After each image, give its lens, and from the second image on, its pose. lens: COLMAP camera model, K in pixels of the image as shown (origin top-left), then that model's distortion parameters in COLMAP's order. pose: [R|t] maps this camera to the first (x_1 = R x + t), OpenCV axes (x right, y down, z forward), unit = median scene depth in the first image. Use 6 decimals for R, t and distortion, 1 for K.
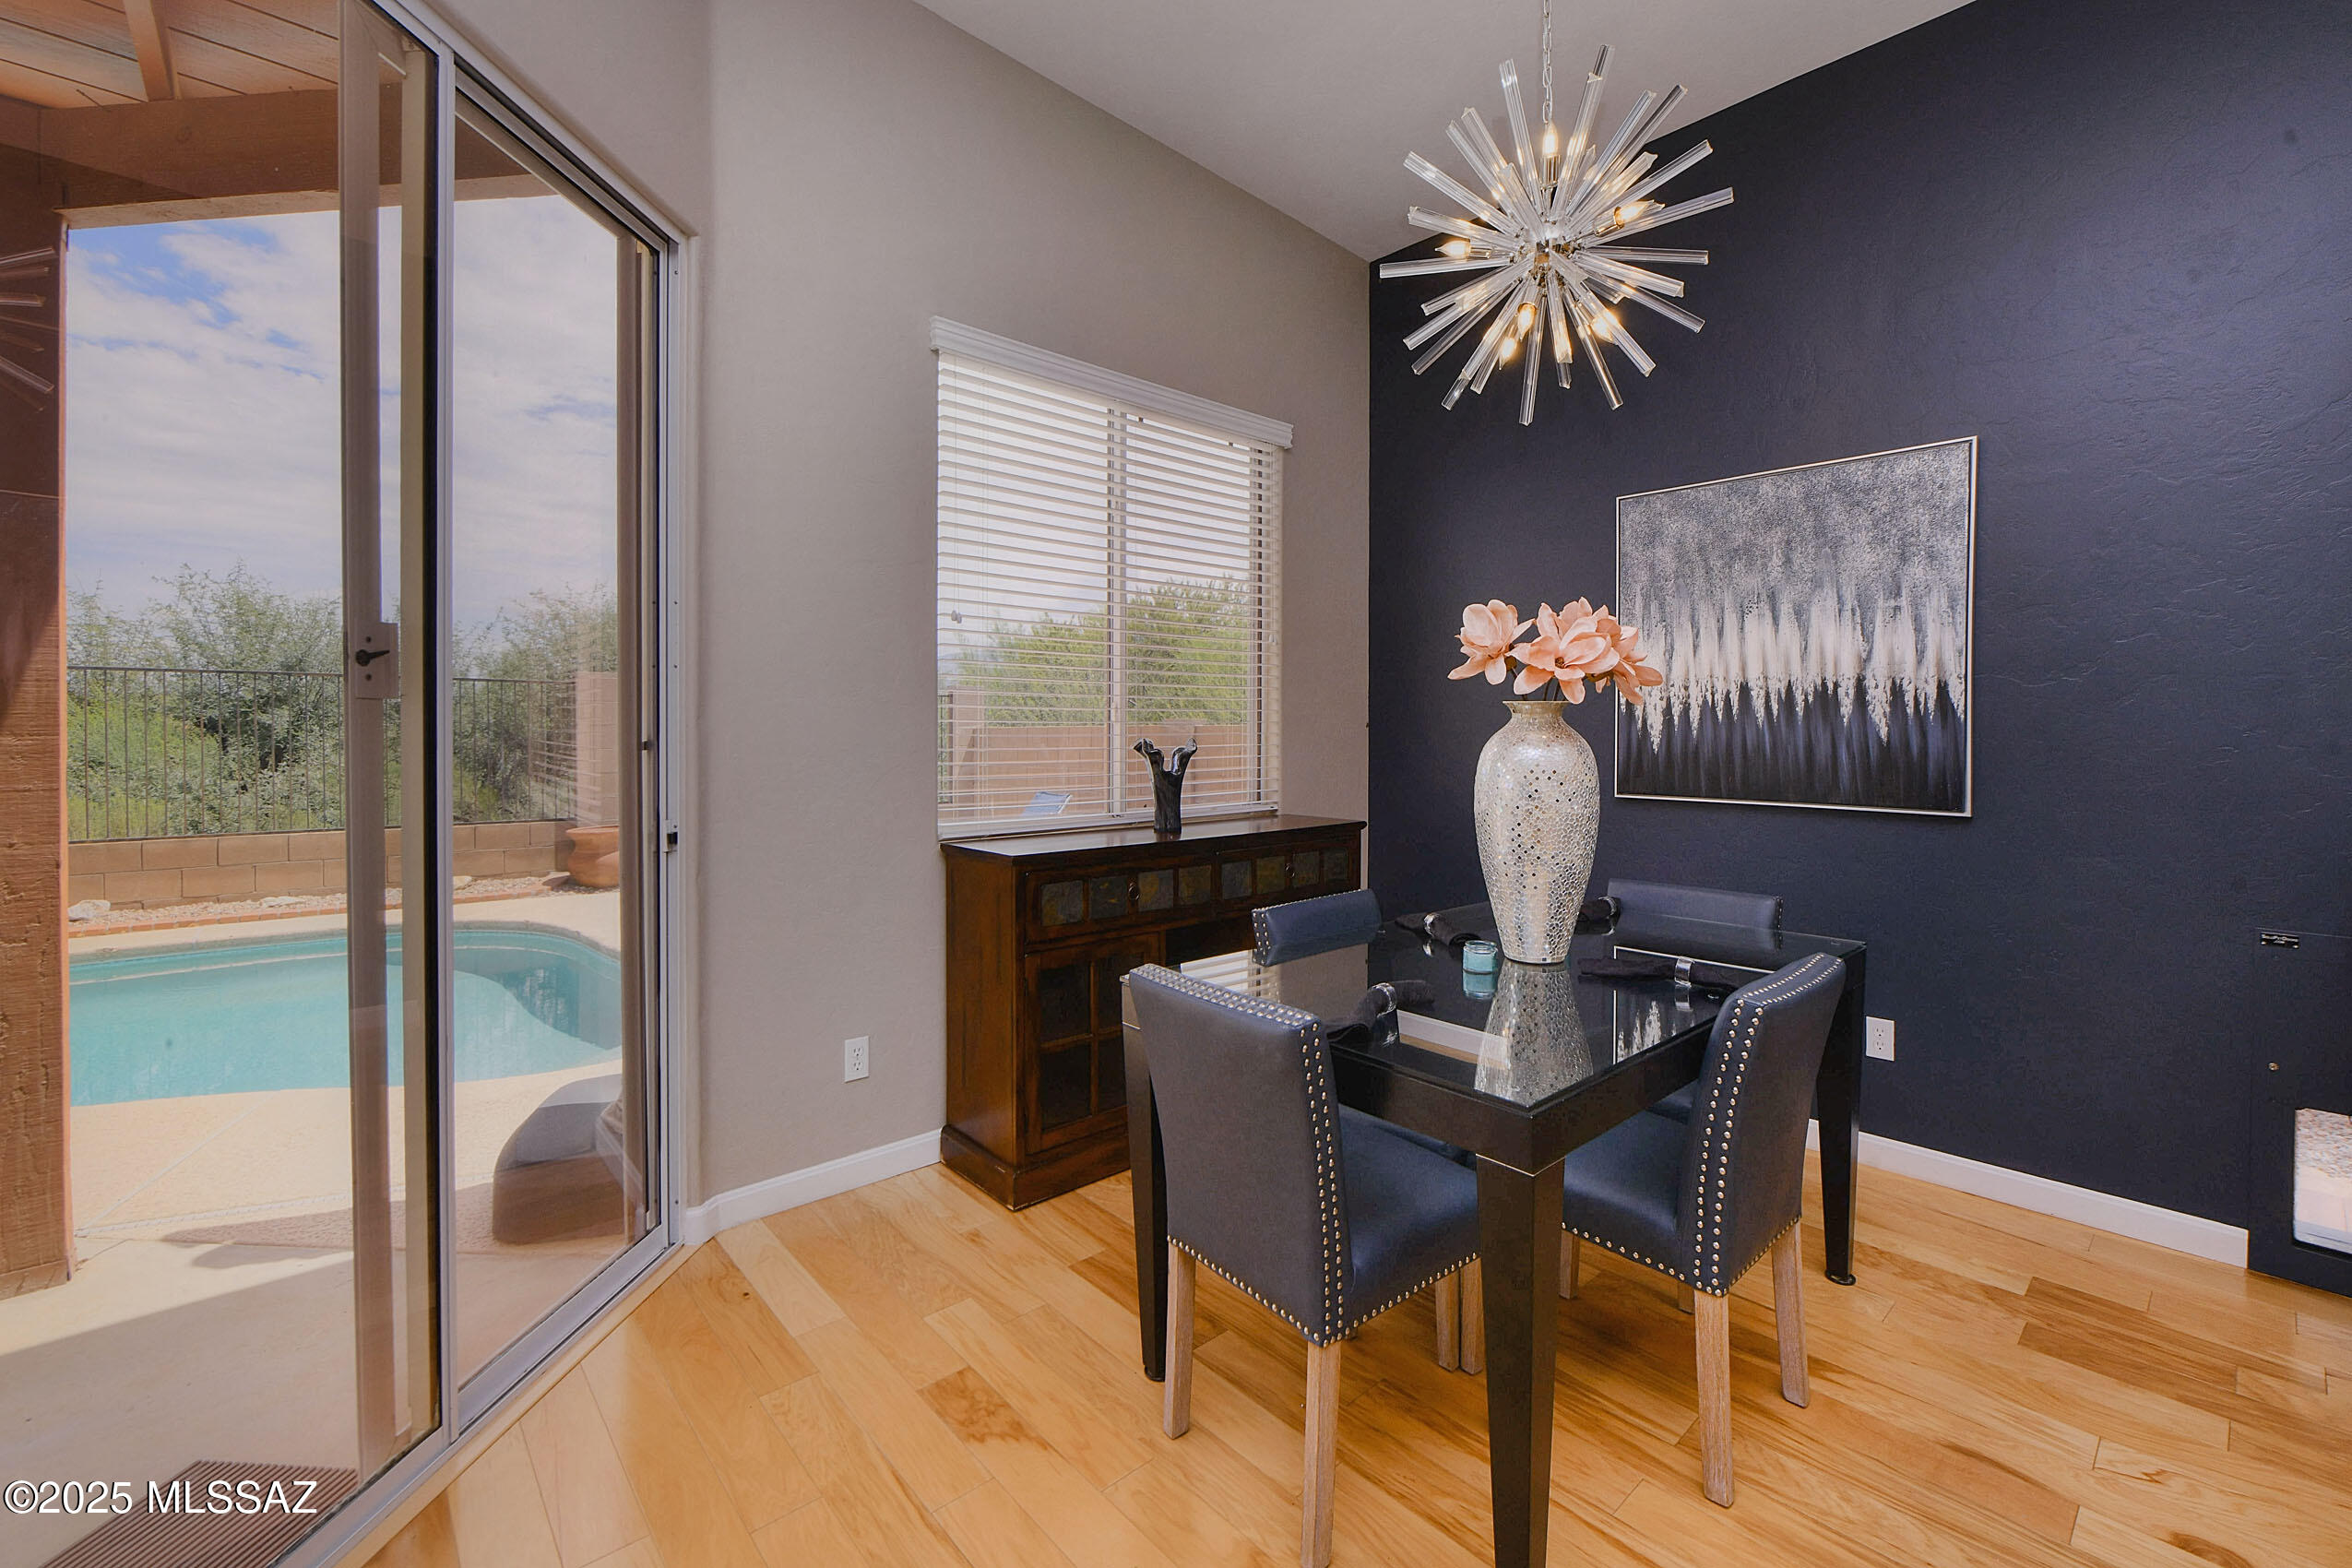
lens RADIAL K [[966.8, 0, 1165.7], [0, 966.8, 763.9], [0, 0, 1]] dist [-0.002835, 0.000019]
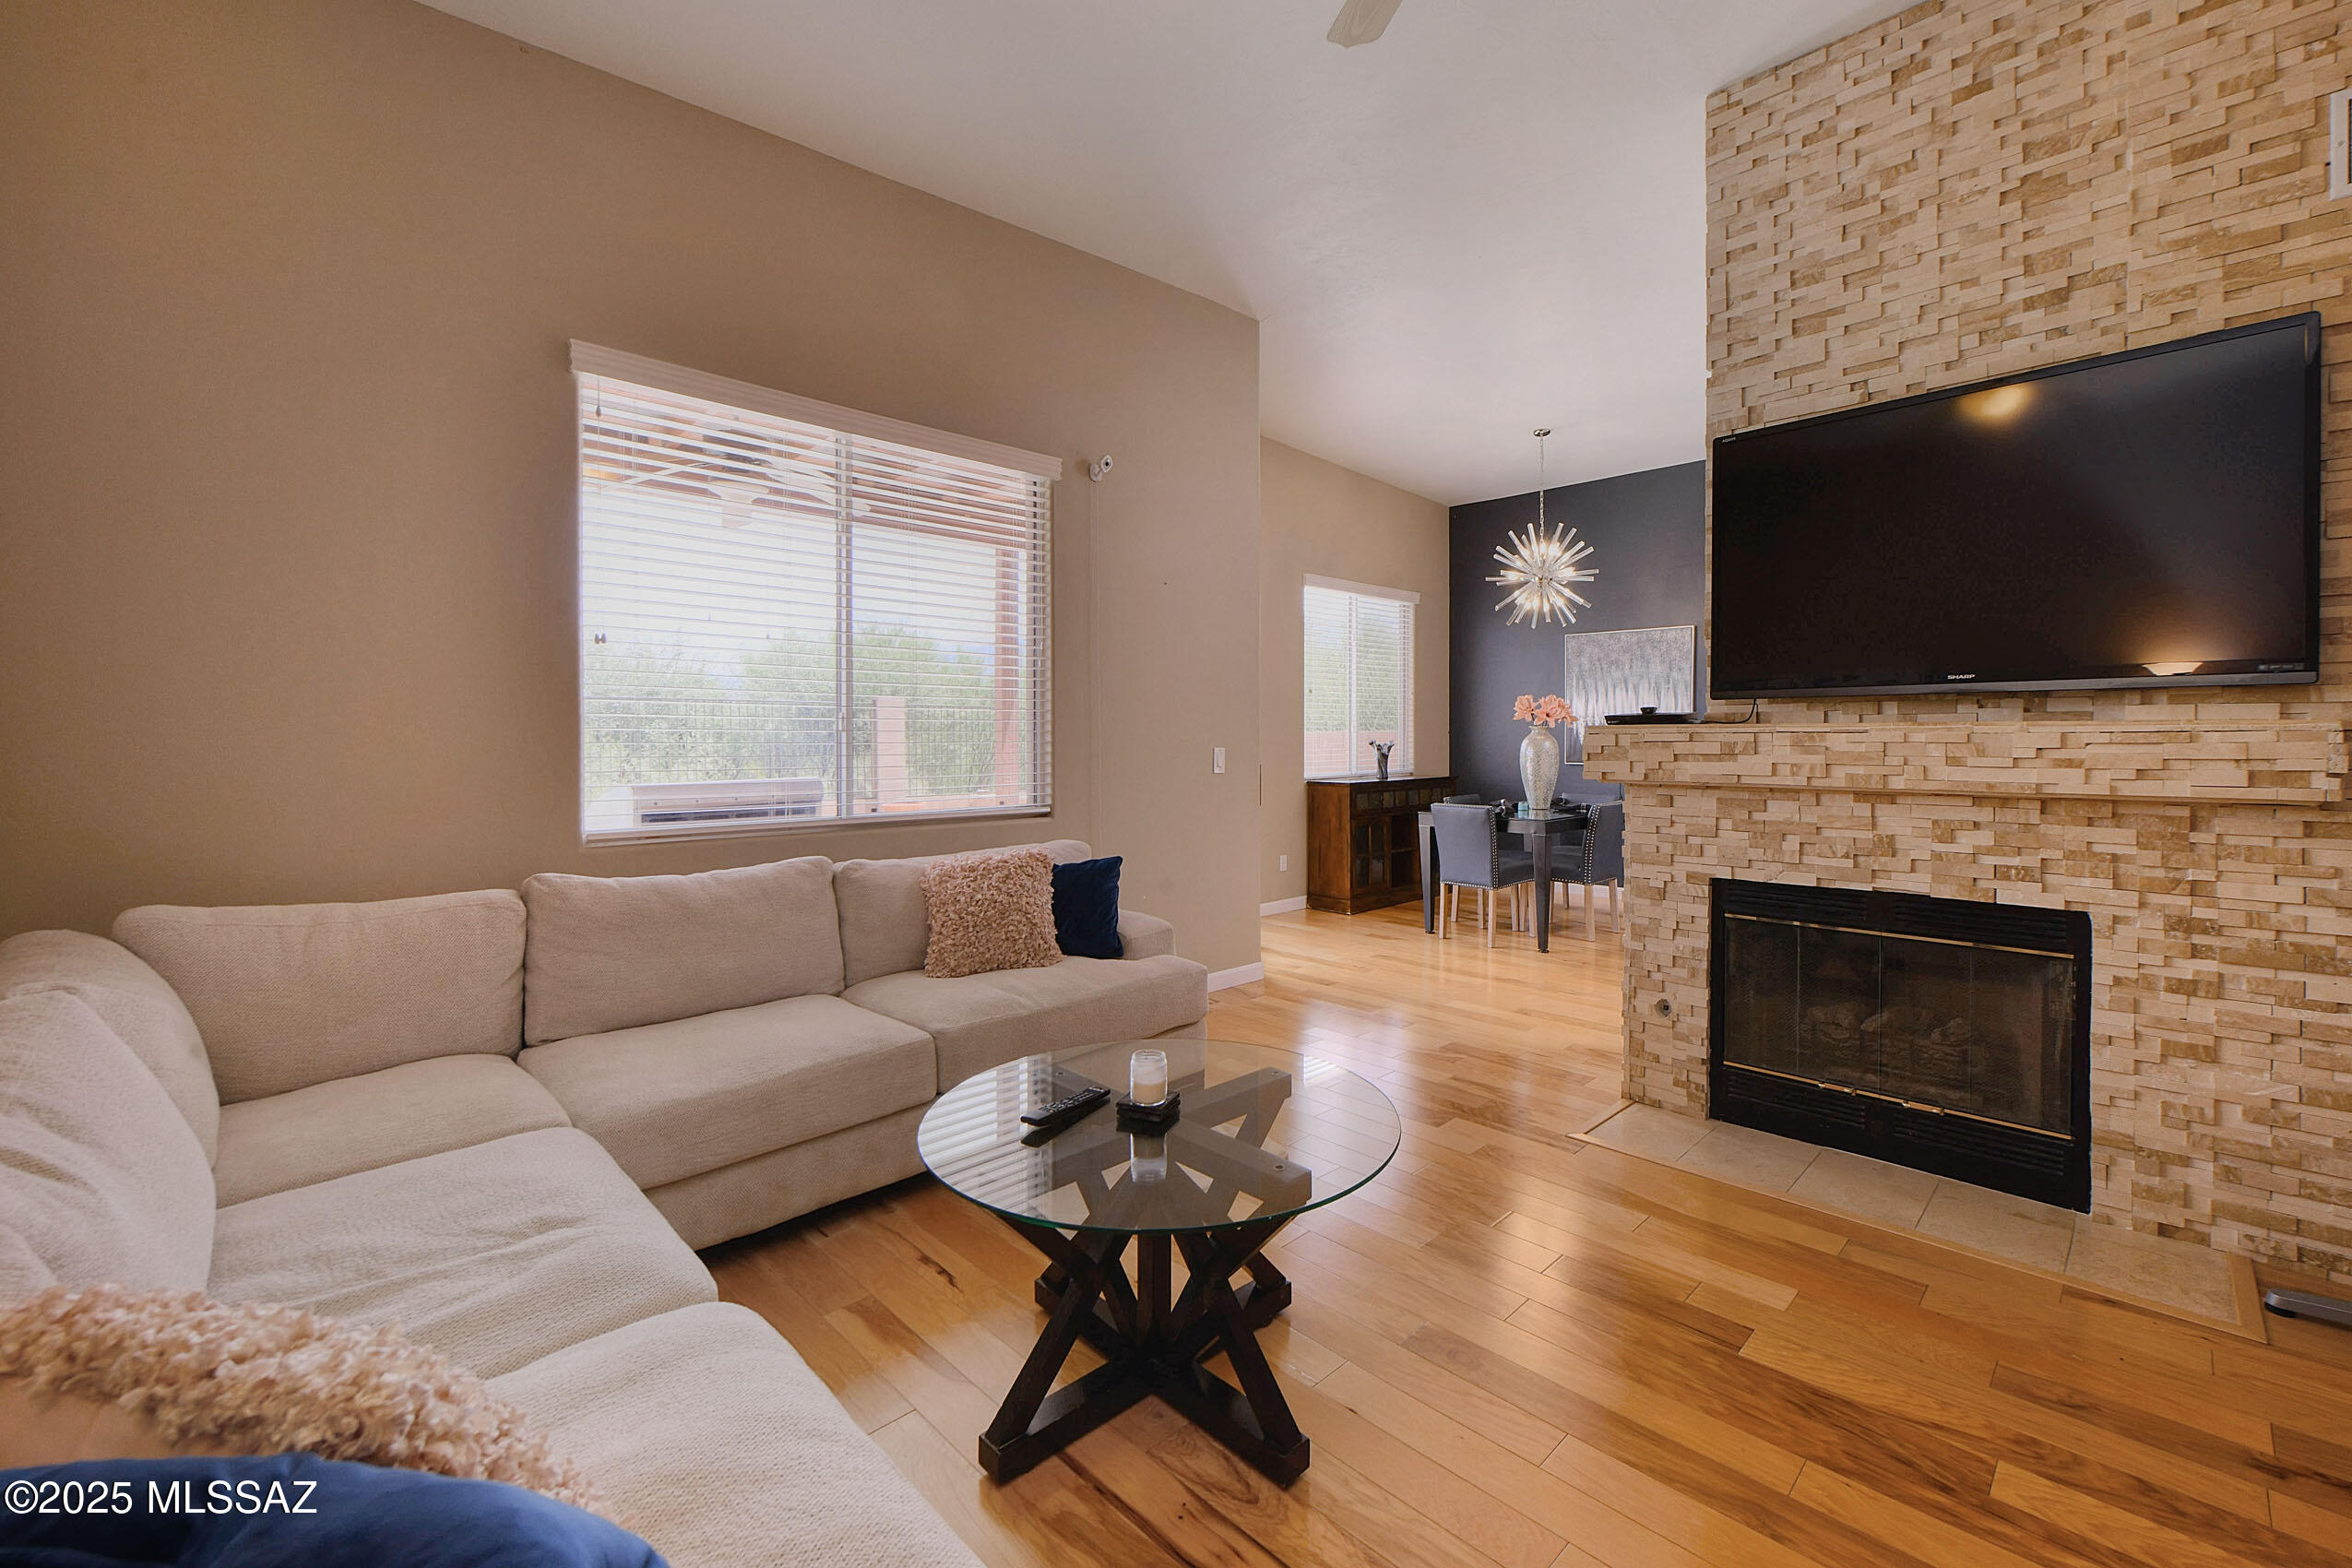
lens RADIAL K [[966.8, 0, 1187.6], [0, 966.8, 772.0], [0, 0, 1]] dist [-0.002835, 0.000019]
pose [[0.998192, -0.007882, 0.059590, -0.653112], [0.007207, 0.999907, 0.011542, 0.025516], [-0.059676, -0.011092, 0.998156, -1.427285]]
